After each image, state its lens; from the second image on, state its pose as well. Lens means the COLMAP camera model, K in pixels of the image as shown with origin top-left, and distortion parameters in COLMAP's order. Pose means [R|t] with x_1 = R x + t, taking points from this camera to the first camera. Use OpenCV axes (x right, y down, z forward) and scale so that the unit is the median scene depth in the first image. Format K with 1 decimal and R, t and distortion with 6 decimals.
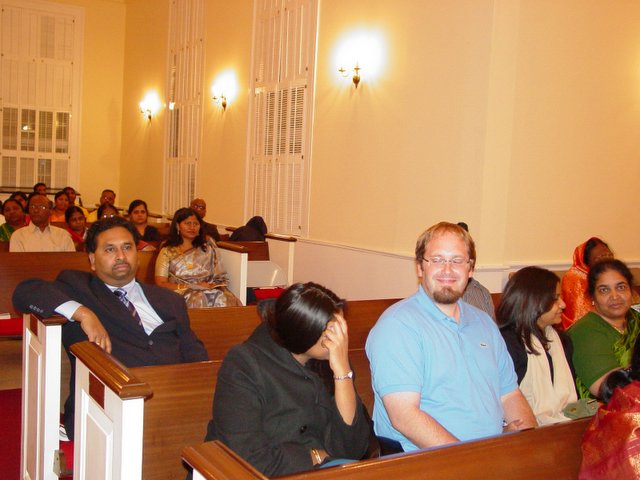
lens RADIAL K [[741.1, 0, 320.0], [0, 741.1, 240.0], [0, 0, 1]] dist [-0.021247, -0.027323]
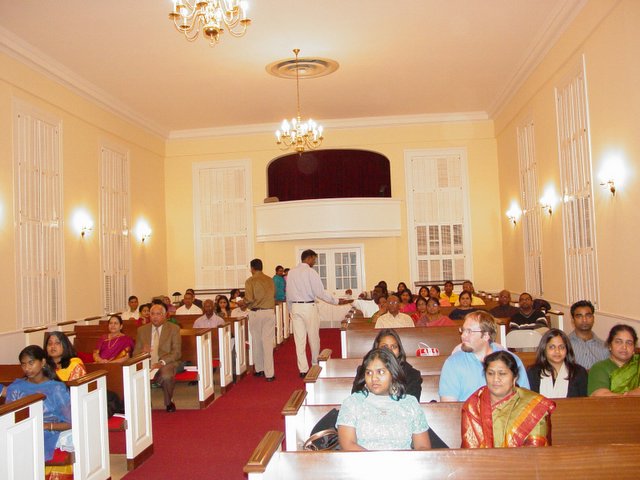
lens RADIAL K [[646.1, 0, 320.0], [0, 646.1, 240.0], [0, 0, 1]] dist [-0.167297, 0.182543]
pose [[0.805757, -0.103734, -0.583091, 0.142238], [0.035374, 0.991213, -0.127458, -0.001183], [0.591189, 0.082074, 0.802346, -0.108520]]
